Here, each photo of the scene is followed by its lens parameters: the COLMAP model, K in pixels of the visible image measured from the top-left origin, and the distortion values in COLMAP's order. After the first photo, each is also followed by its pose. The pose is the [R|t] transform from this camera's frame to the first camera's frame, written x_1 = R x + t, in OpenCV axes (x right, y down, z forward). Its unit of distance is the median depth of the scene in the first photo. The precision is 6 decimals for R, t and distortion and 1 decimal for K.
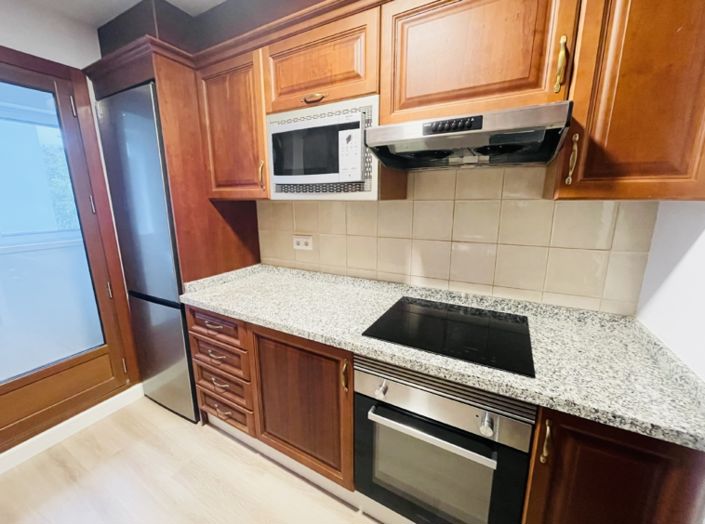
lens RADIAL K [[284.3, 0, 352.8], [0, 284.3, 260.6], [0, 0, 1]] dist [-0.003043, -0.000182]
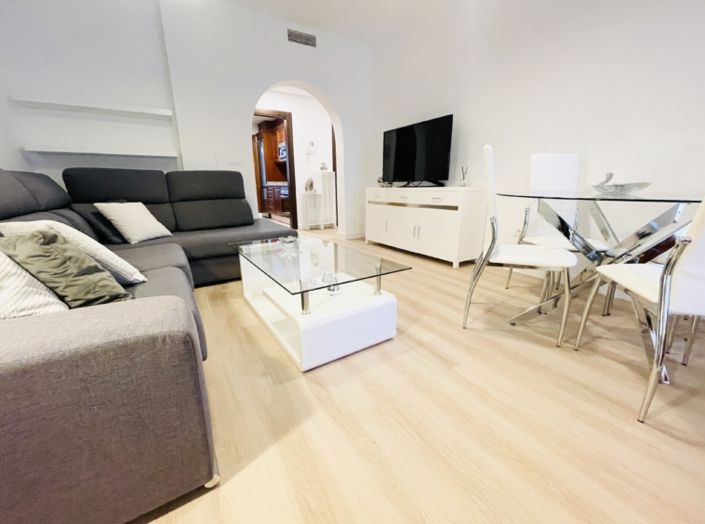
lens RADIAL K [[284.3, 0, 353.3], [0, 284.3, 257.4], [0, 0, 1]] dist [-0.003043, -0.000182]
pose [[0.876287, 0.124459, -0.465437, 2.994368], [-0.108336, 0.992219, 0.061355, 0.898516], [0.469452, -0.003341, 0.882952, -2.456725]]
